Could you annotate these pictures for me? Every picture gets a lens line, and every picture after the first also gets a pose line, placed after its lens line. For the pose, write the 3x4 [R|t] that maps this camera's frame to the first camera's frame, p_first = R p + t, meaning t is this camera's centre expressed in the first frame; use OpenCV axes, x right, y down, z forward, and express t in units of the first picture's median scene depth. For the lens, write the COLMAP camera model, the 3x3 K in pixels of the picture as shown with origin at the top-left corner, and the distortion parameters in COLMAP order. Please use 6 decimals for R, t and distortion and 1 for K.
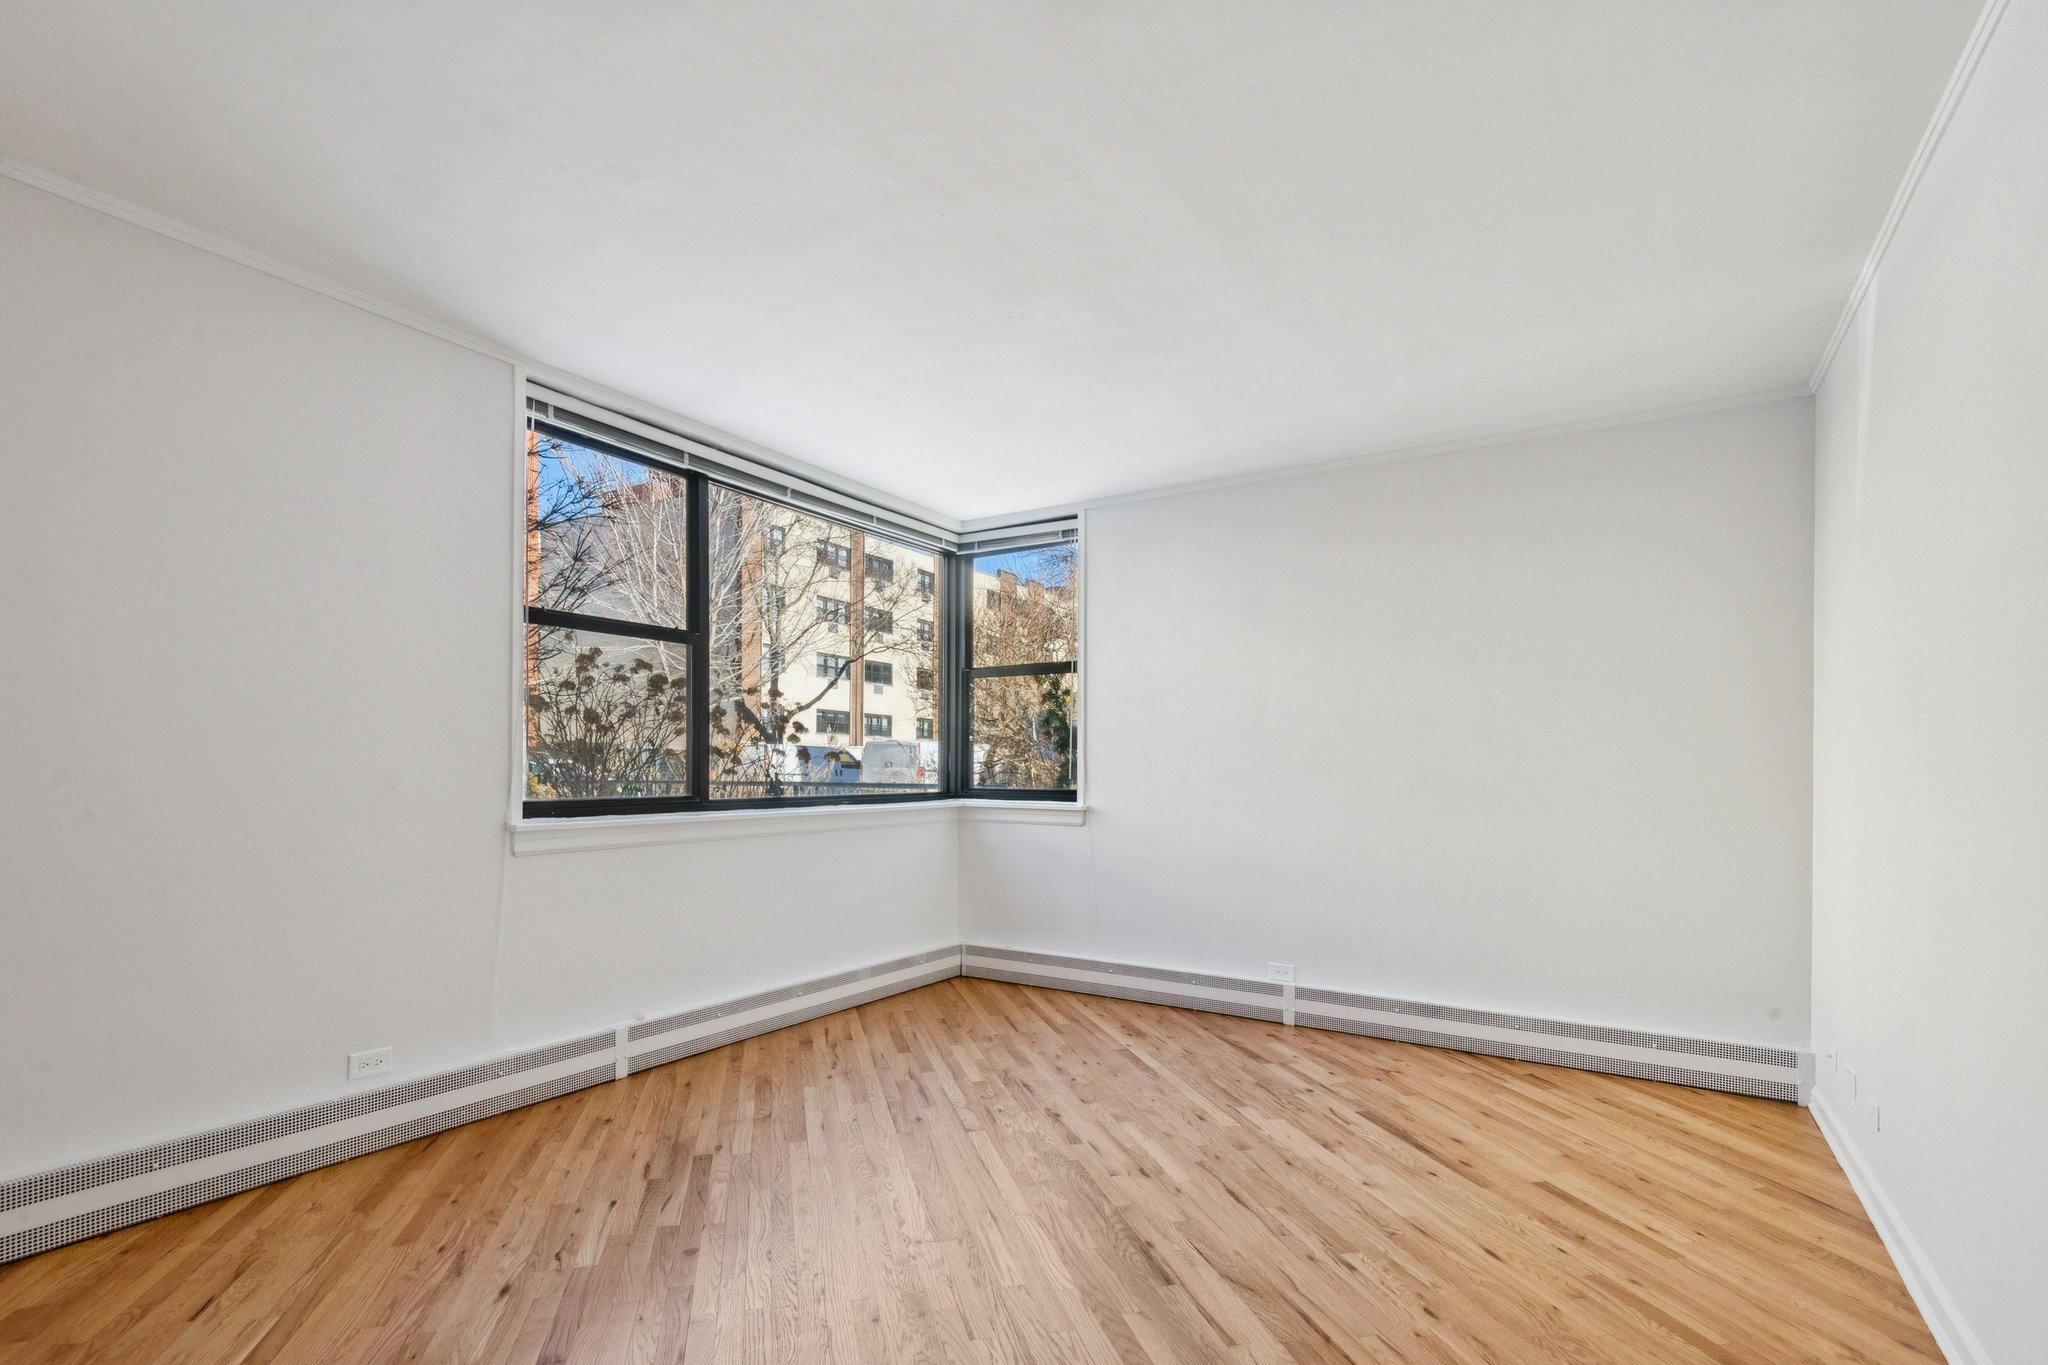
lens RADIAL K [[971.7, 0, 1026.9], [0, 971.7, 777.5], [0, 0, 1]] dist [0.015410, -0.003732]
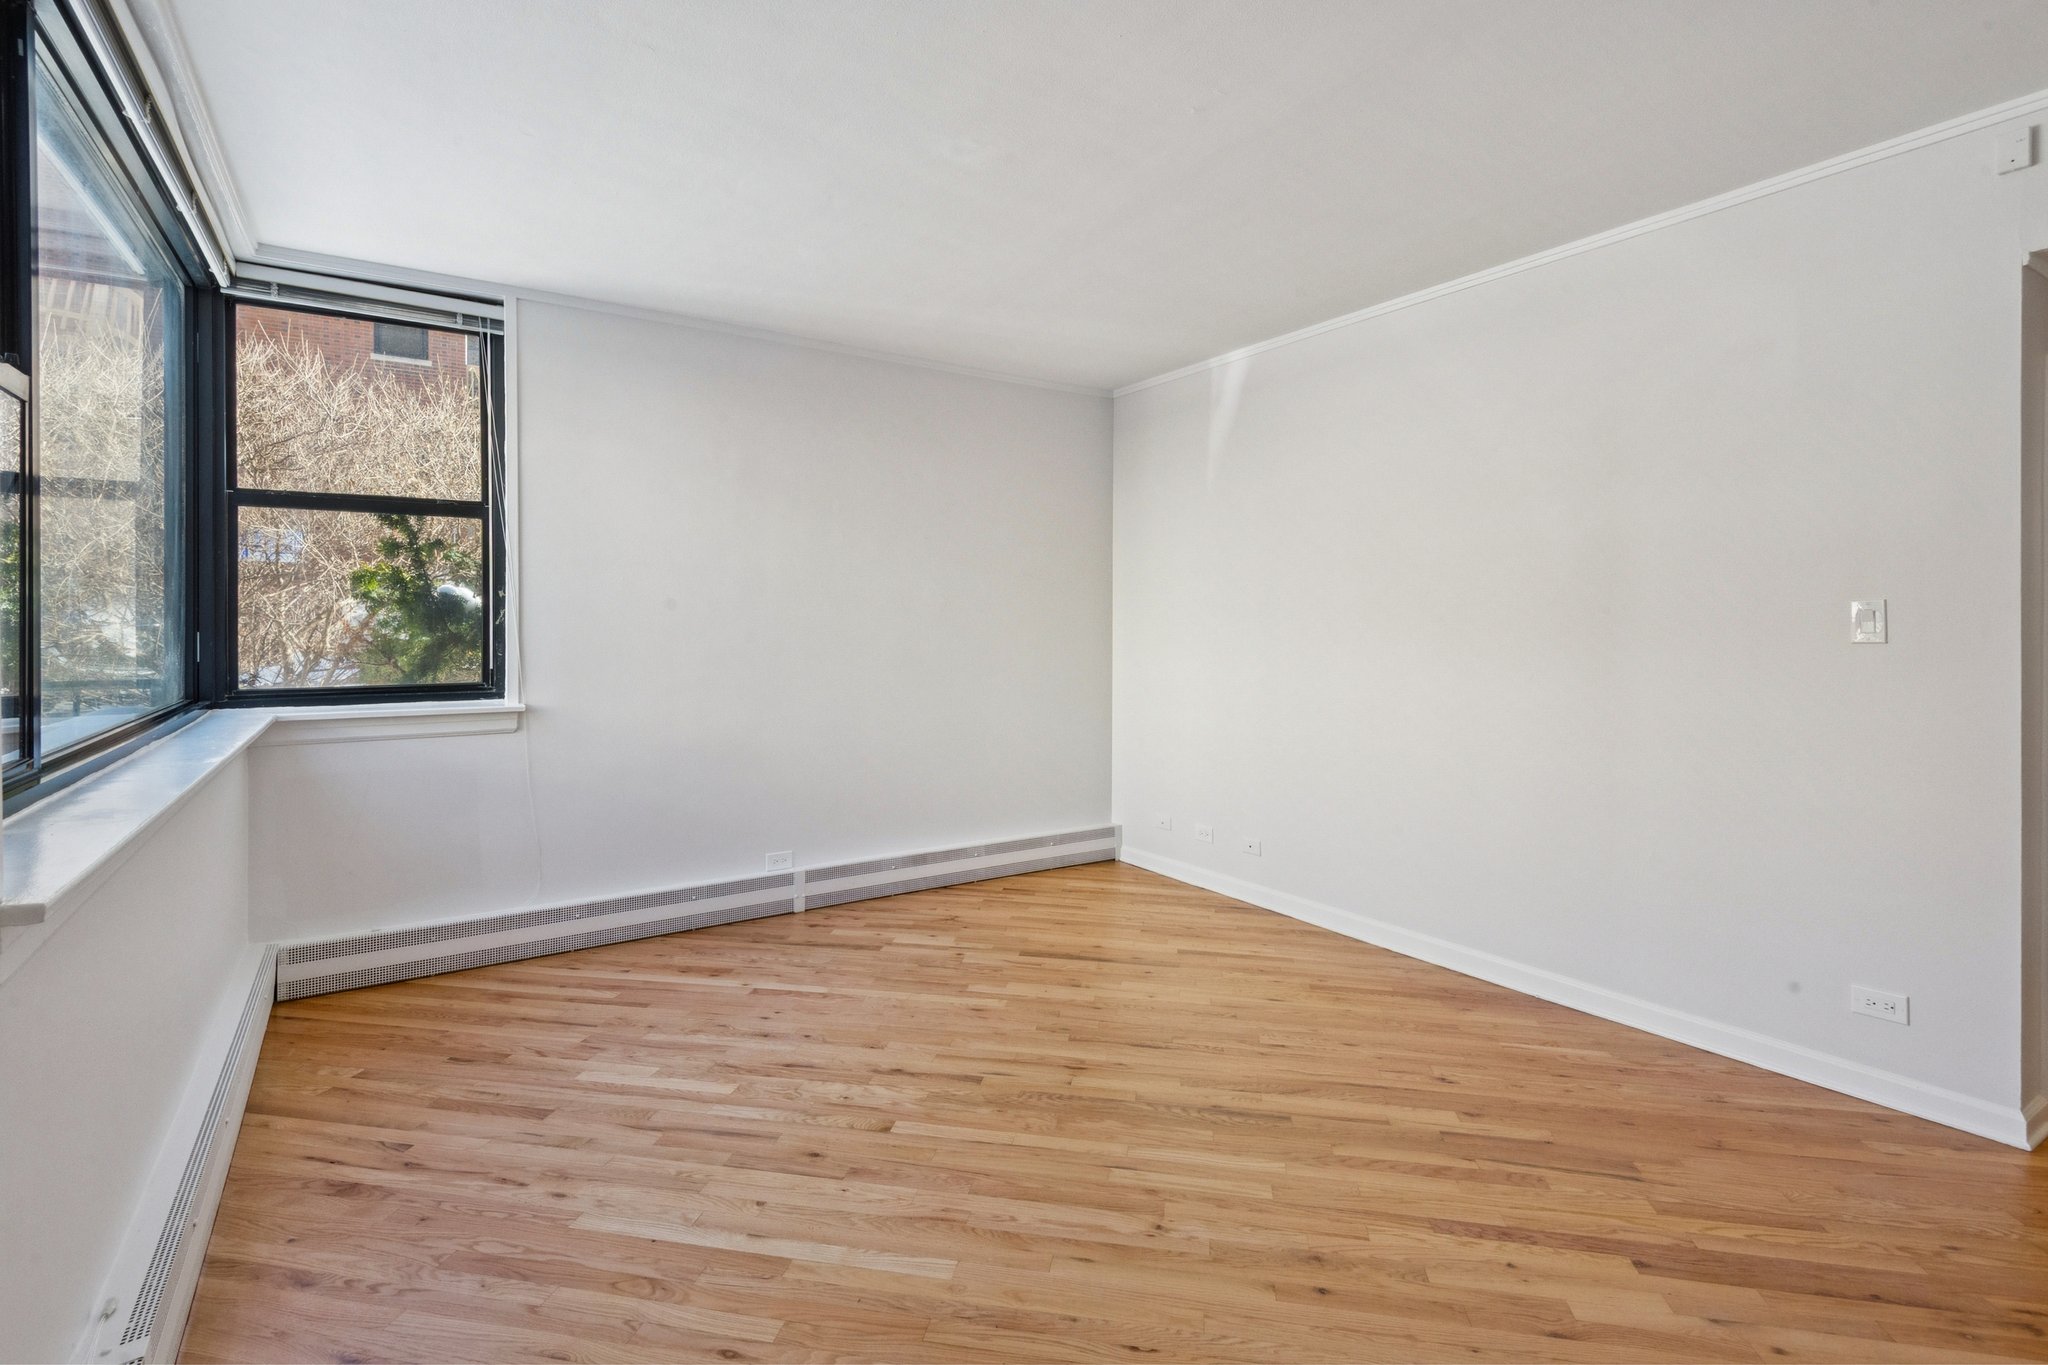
lens RADIAL K [[971.7, 0, 988.4], [0, 971.7, 639.9], [0, 0, 1]] dist [0.015410, -0.003732]
pose [[0.427628, -0.026000, 0.903581, -0.652652], [0.011929, 0.999662, 0.023119, -0.045863], [-0.903876, 0.000893, 0.427793, 0.525881]]
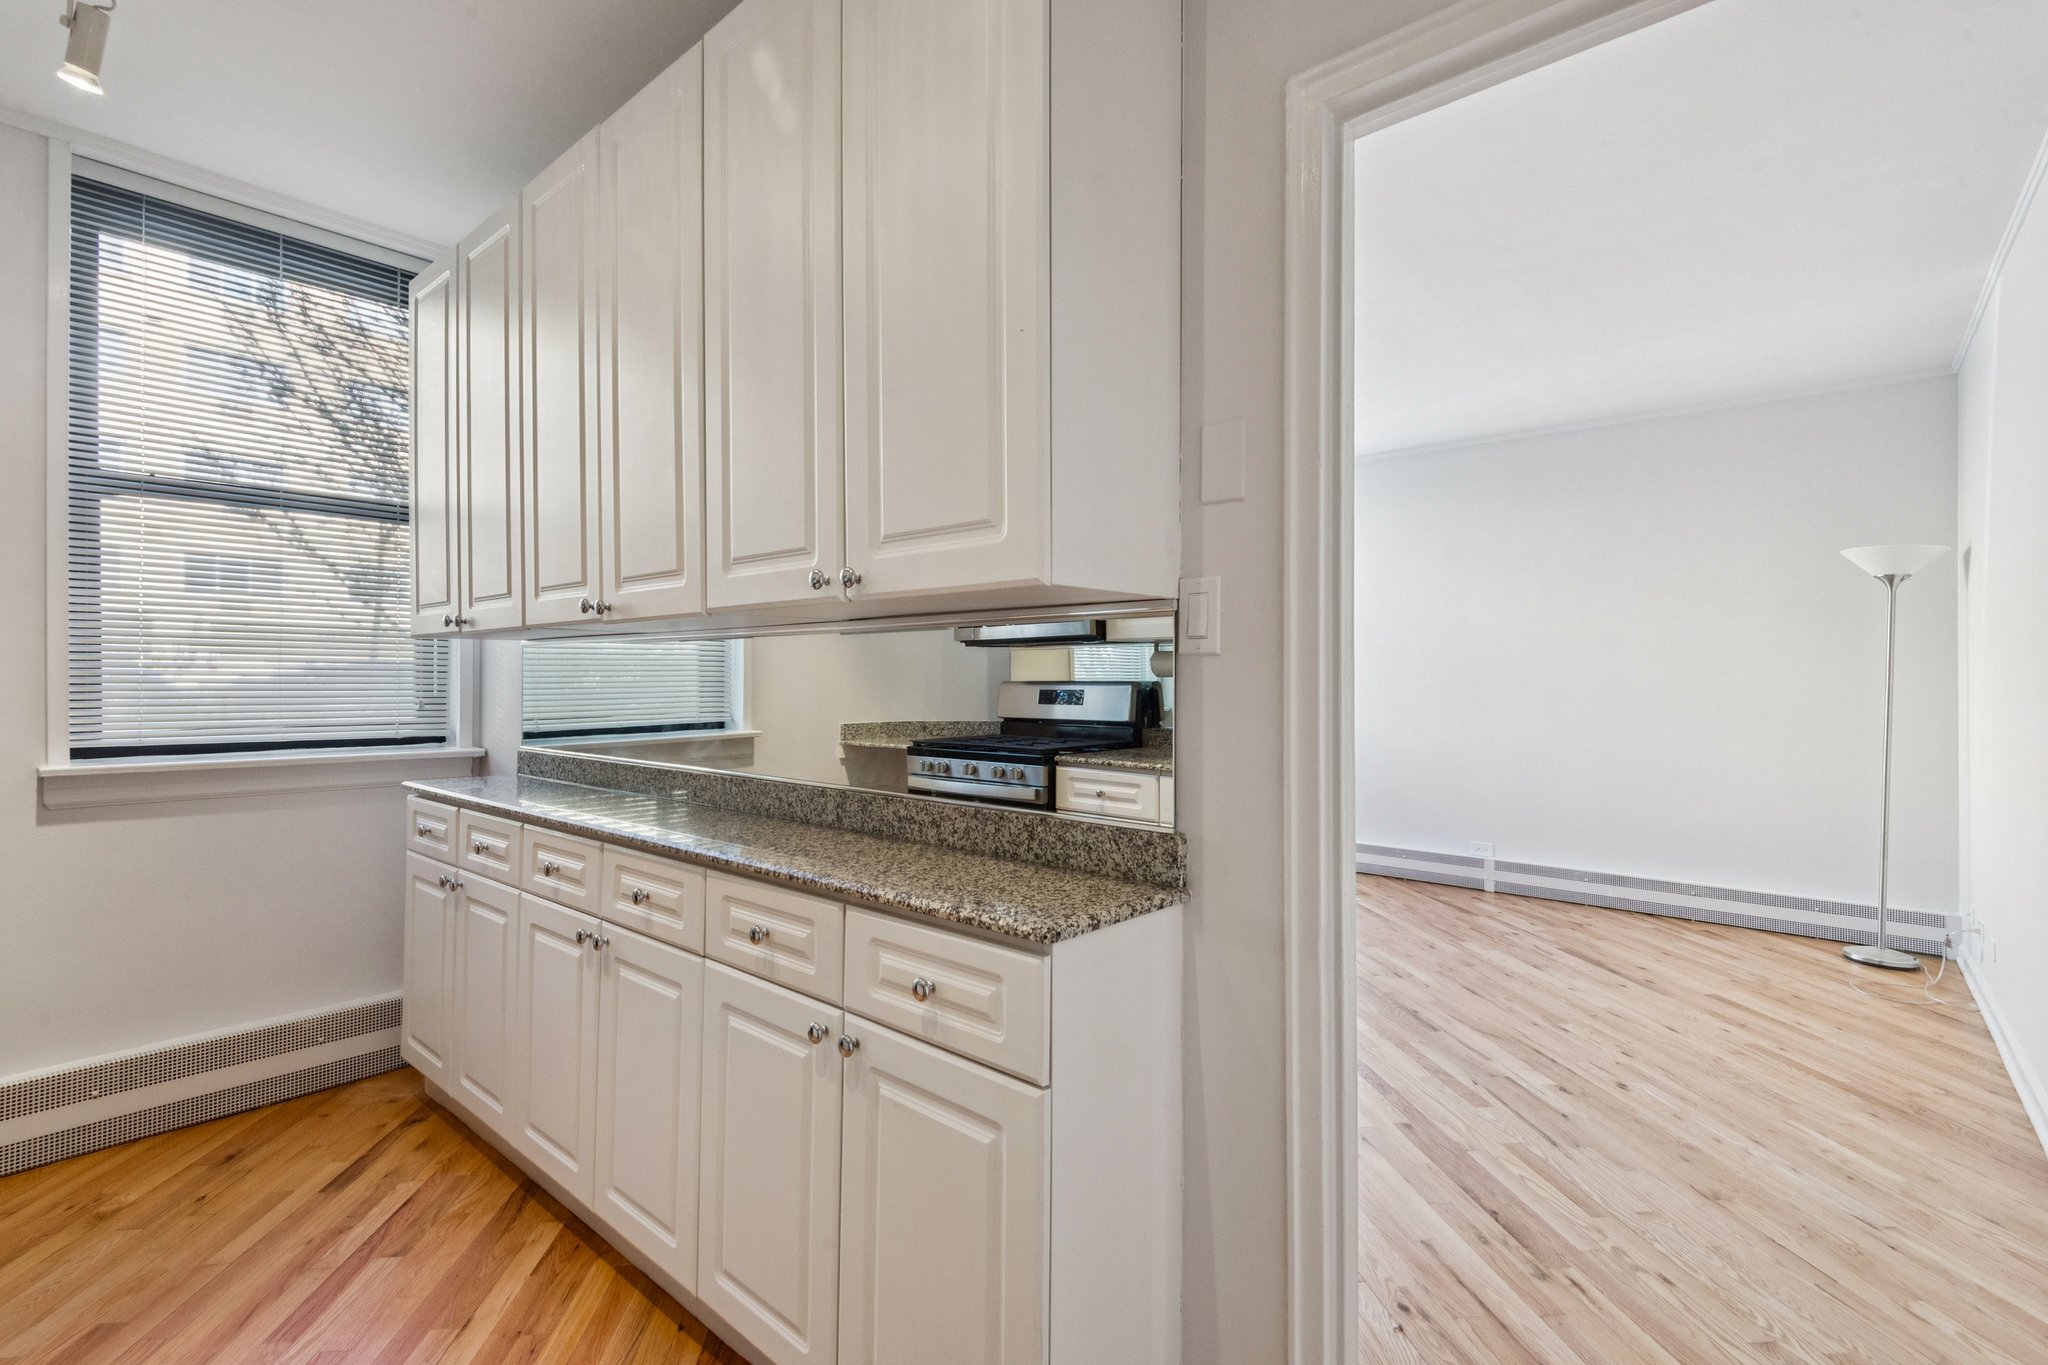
lens RADIAL K [[971.7, 0, 1026.2], [0, 971.7, 682.1], [0, 0, 1]] dist [0.015410, -0.003732]
pose [[0.990655, -0.003305, -0.136353, -0.170794], [0.002827, 0.999989, -0.003701, -0.005122], [0.136364, 0.003281, 0.990653, -0.356214]]
